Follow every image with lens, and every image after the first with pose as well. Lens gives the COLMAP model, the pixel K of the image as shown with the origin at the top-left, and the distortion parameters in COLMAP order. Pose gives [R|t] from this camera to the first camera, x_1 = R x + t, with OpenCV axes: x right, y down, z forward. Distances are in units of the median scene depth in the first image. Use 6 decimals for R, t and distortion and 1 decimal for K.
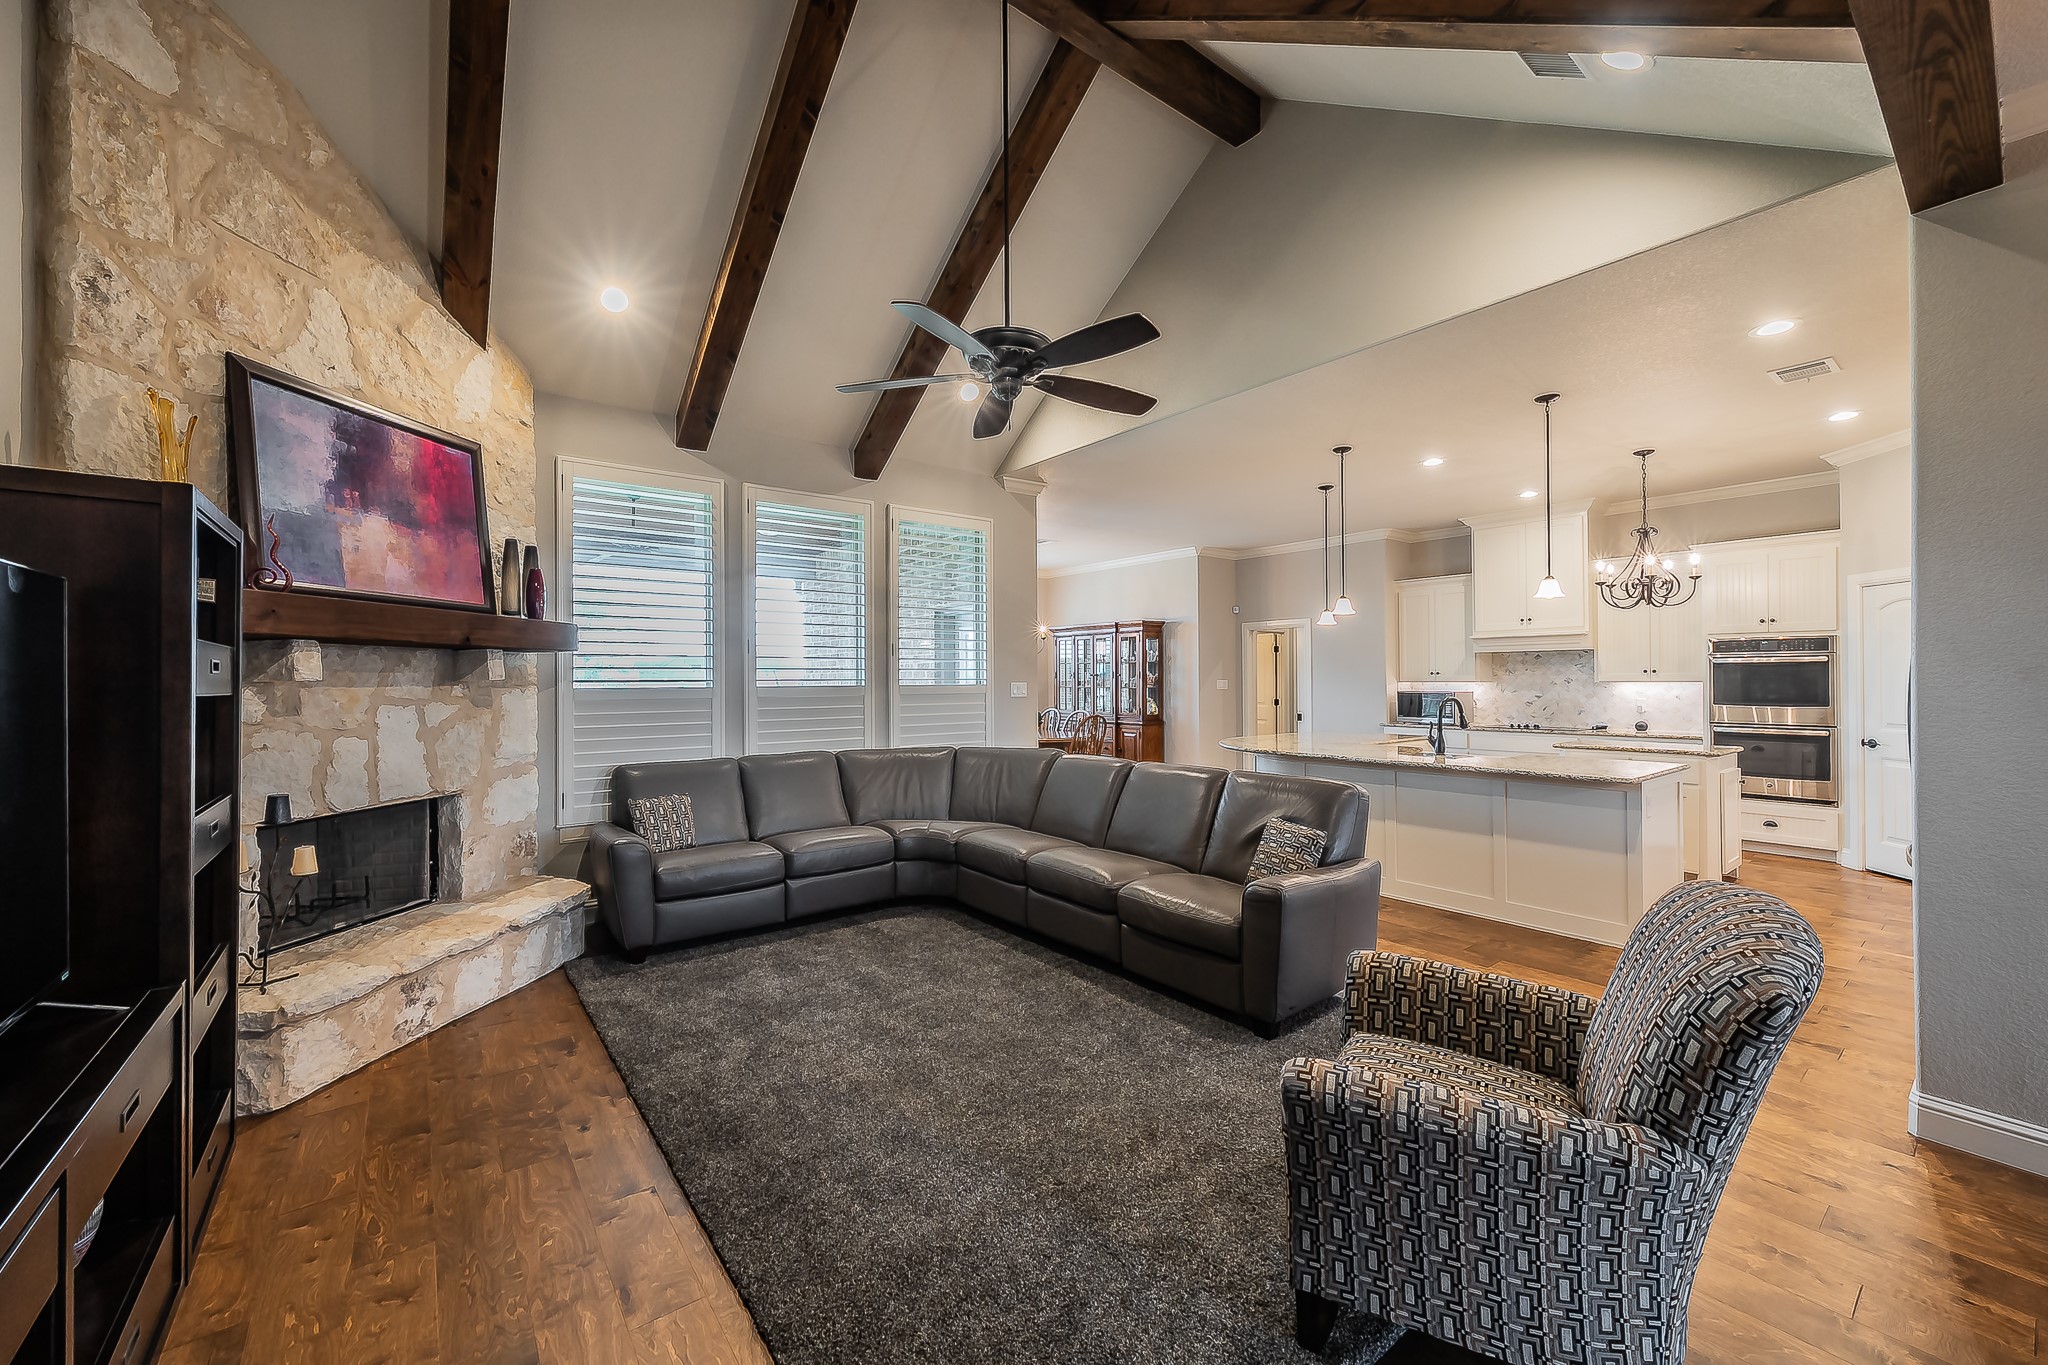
lens RADIAL K [[797.9, 0, 1023.1], [0, 797.9, 677.6], [0, 0, 1]] dist [-0.011352, 0.000958]
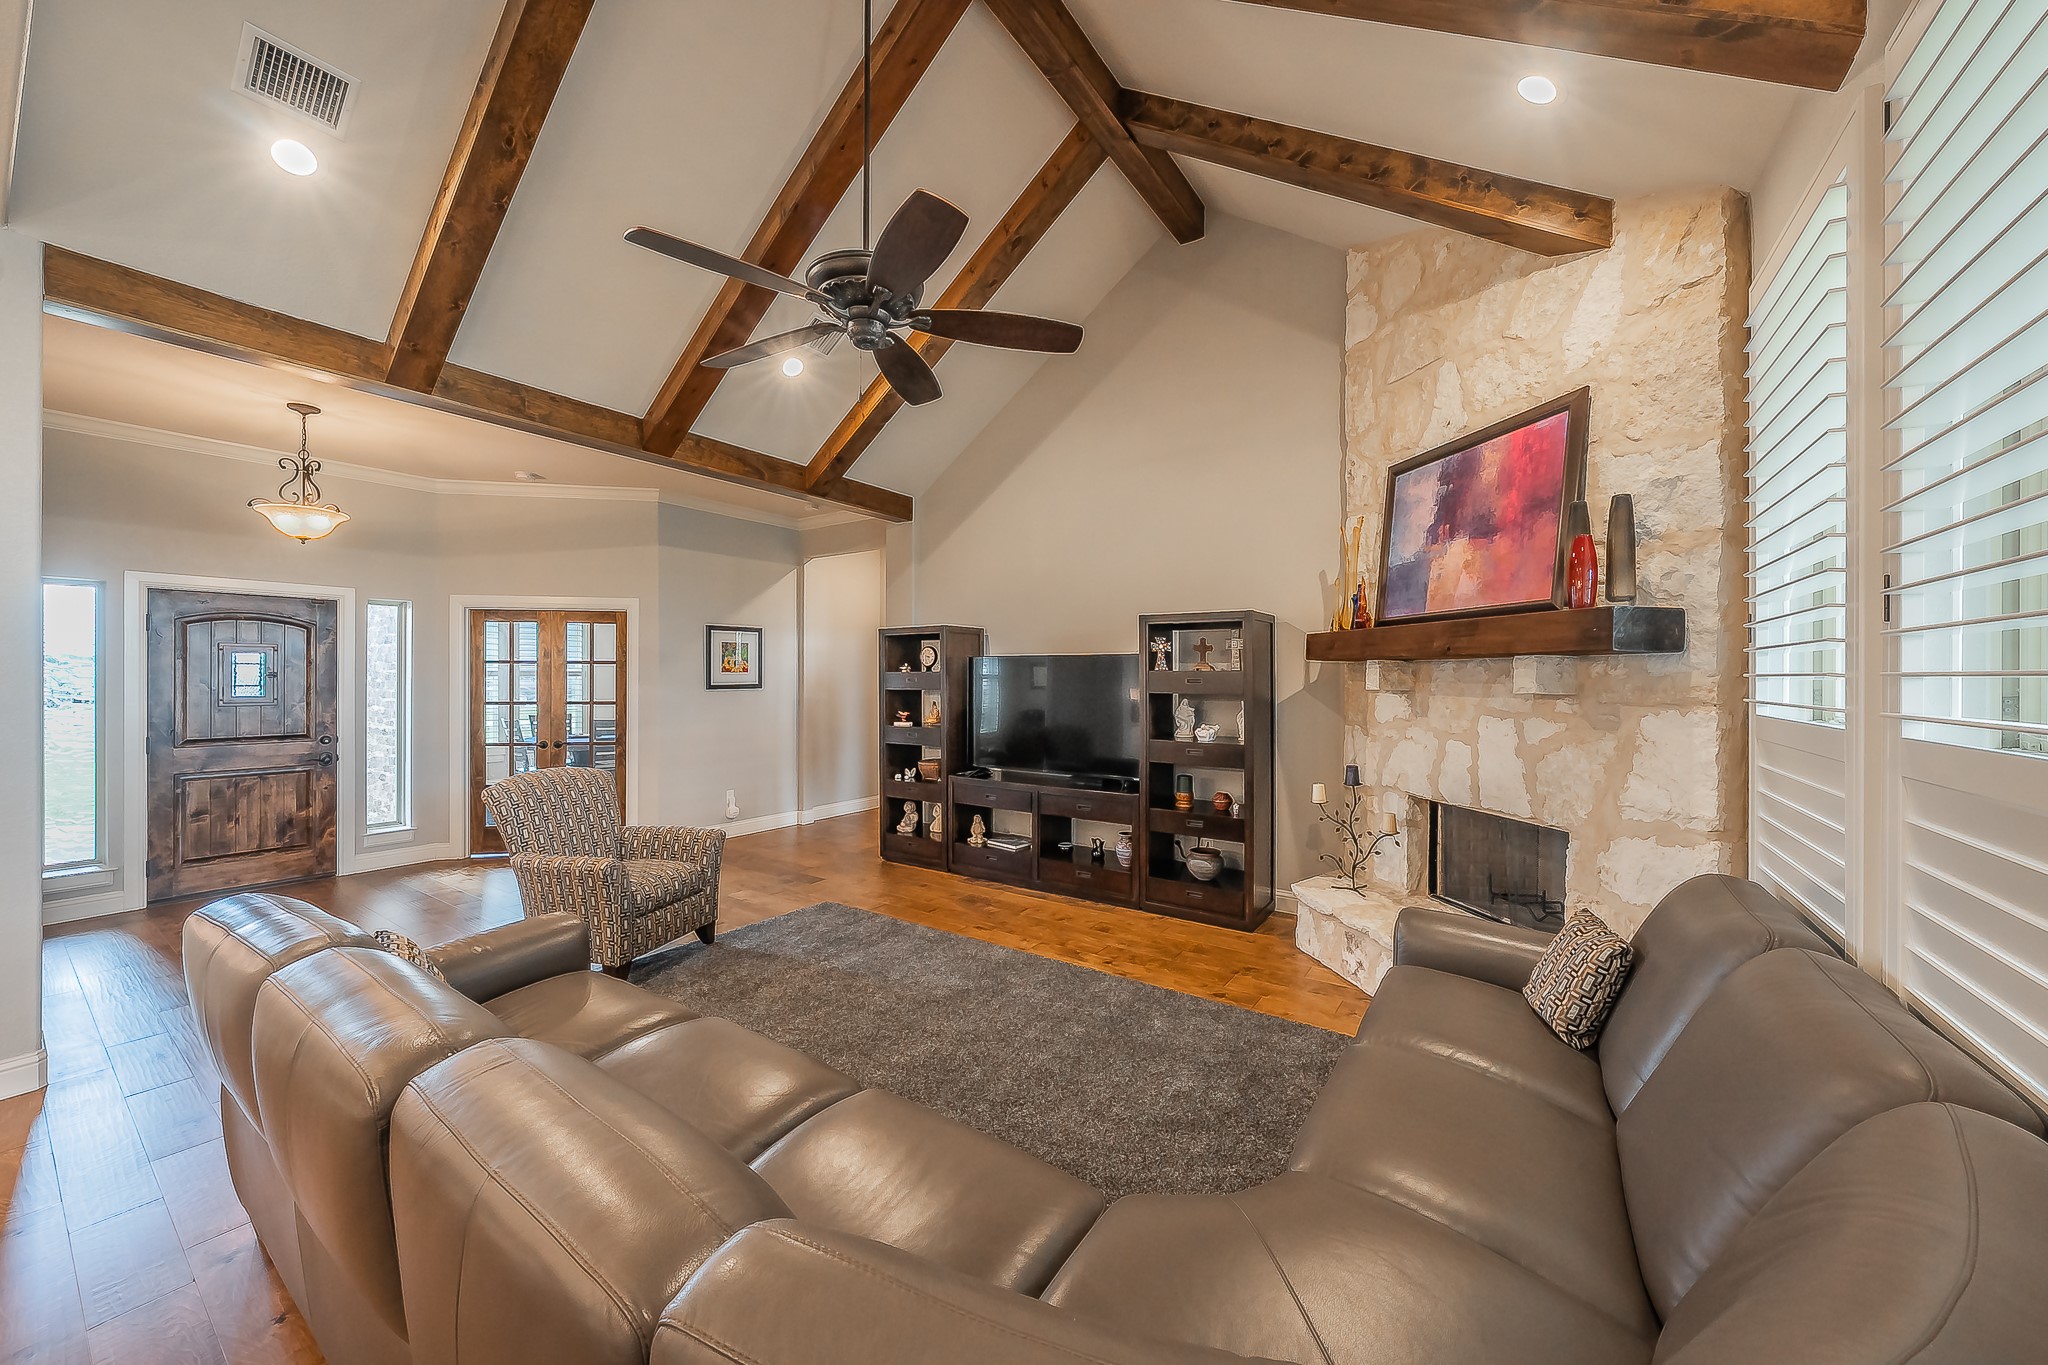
lens RADIAL K [[732.4, 0, 1025.5], [0, 732.4, 675.8], [0, 0, 1]] dist [0.000220, -0.000376]
pose [[-0.950021, 0.002988, -0.312171, 0.037108], [0.003951, 0.999989, -0.002451, -0.010480], [0.312160, -0.003562, -0.950023, 1.071748]]
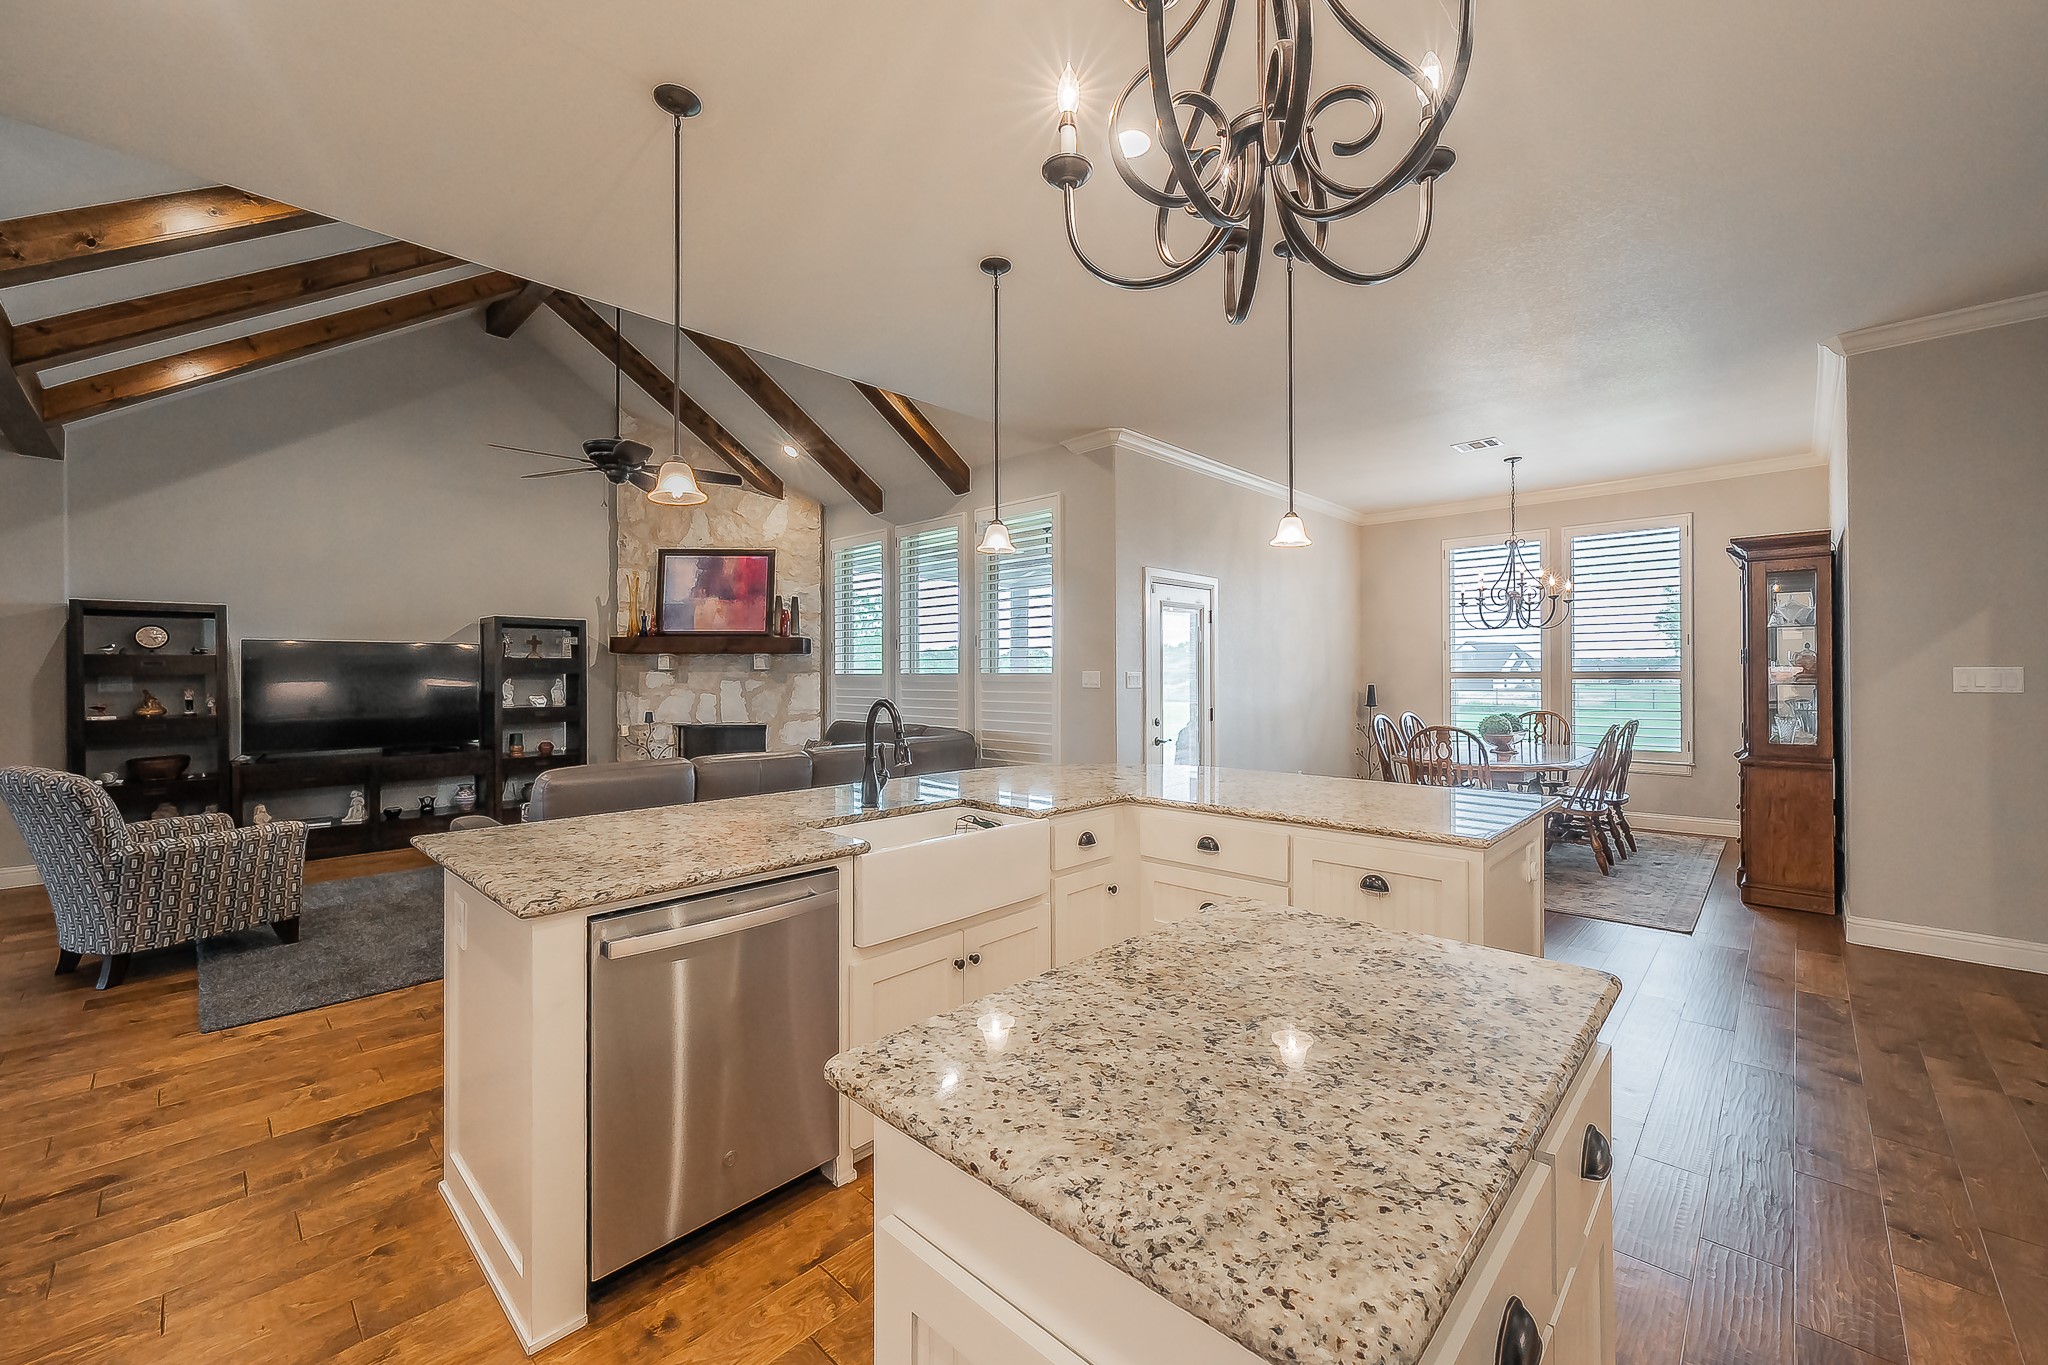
lens RADIAL K [[797.9, 0, 1043.8], [0, 797.9, 670.1], [0, 0, 1]] dist [-0.011352, 0.000958]
pose [[0.167247, 0.001894, -0.985913, 0.986063], [0.005410, 0.999981, 0.002838, 0.002584], [0.985900, -0.005808, 0.167233, 0.946507]]
